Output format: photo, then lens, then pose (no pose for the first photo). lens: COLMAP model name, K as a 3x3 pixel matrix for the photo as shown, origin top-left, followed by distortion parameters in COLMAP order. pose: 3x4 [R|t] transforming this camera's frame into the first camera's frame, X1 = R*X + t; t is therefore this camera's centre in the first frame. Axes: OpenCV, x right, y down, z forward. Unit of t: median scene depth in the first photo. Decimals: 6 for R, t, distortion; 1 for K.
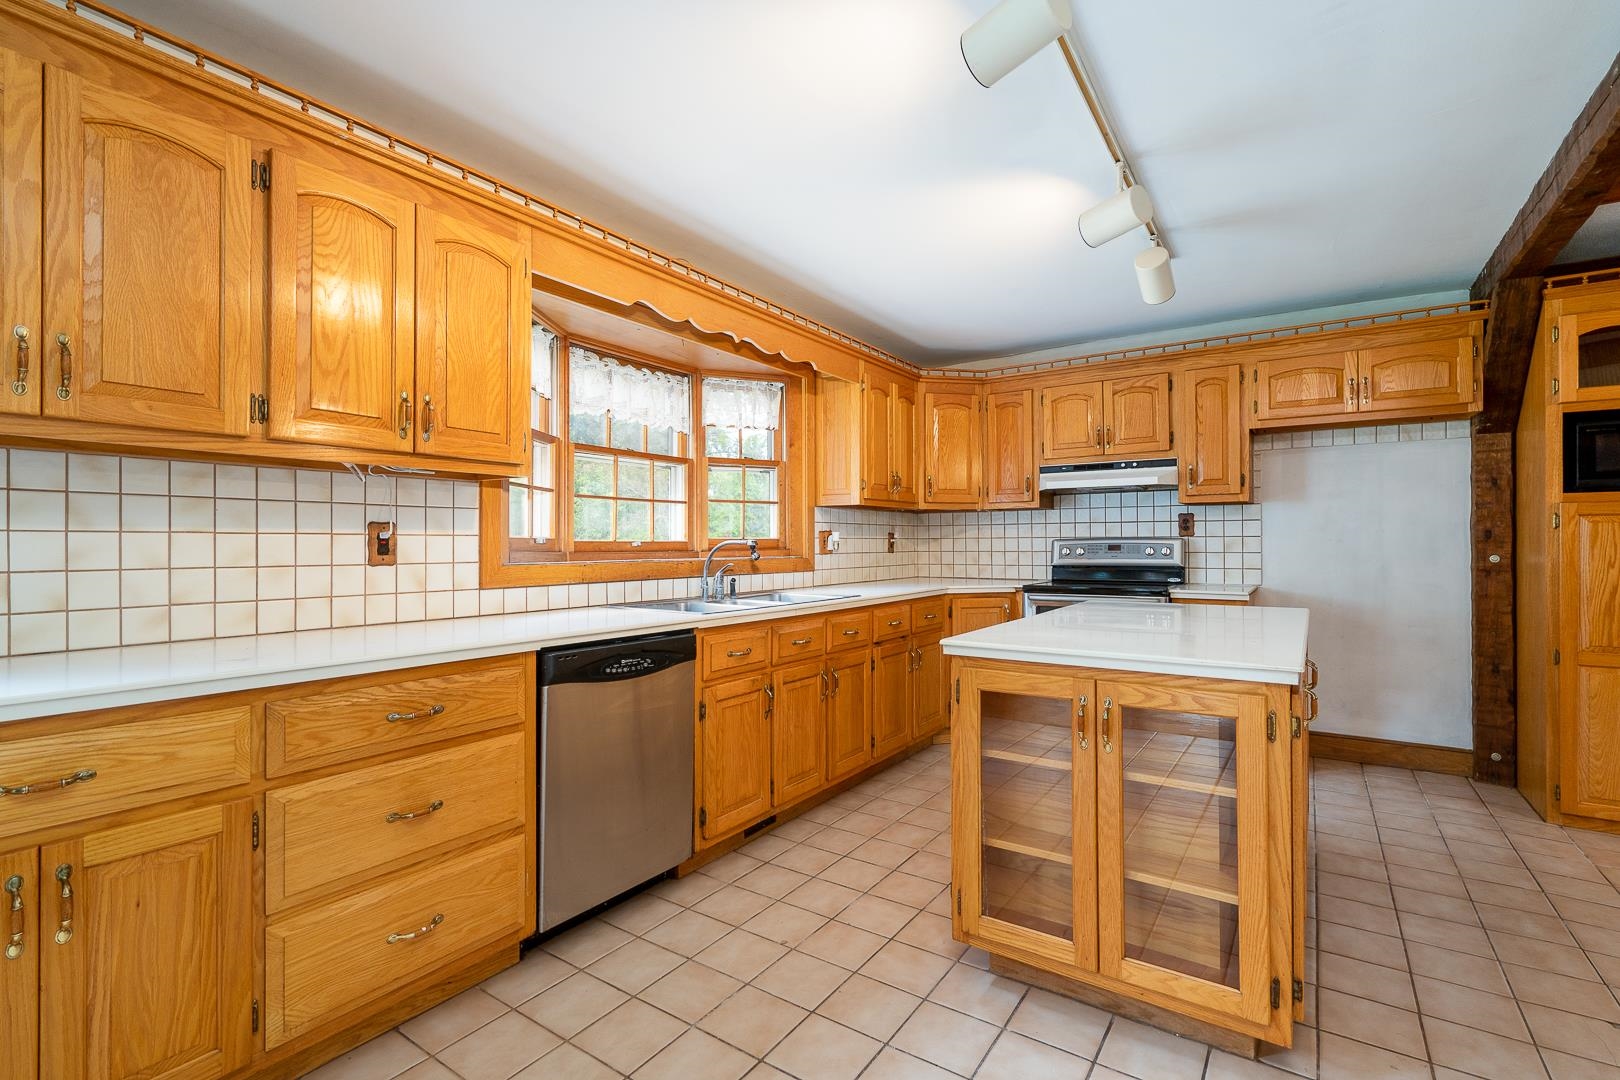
lens RADIAL K [[738.1, 0, 805.2], [0, 738.1, 539.2], [0, 0, 1]] dist [-0.005296, 0.002090]
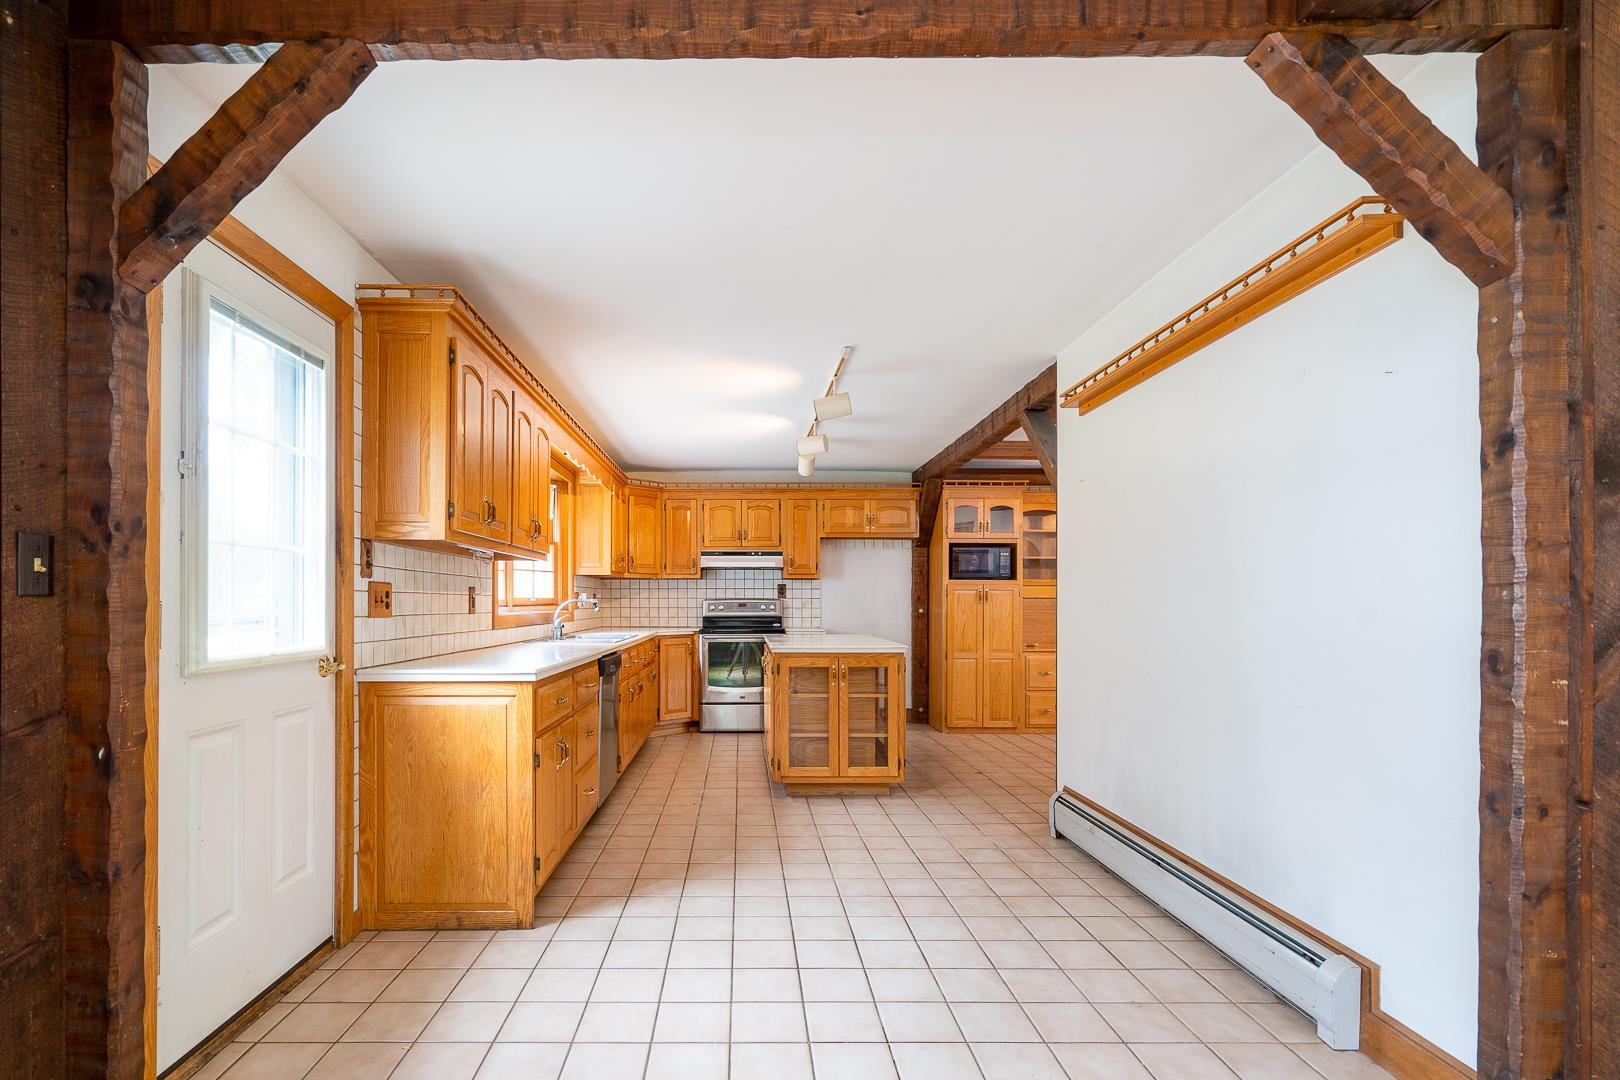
lens RADIAL K [[738.1, 0, 780.8], [0, 738.1, 600.7], [0, 0, 1]] dist [-0.005296, 0.002090]
pose [[0.810615, 0.005368, 0.585555, -0.462263], [-0.007623, 0.999970, 0.001386, -0.000456], [-0.585530, -0.005588, 0.810631, -0.339733]]
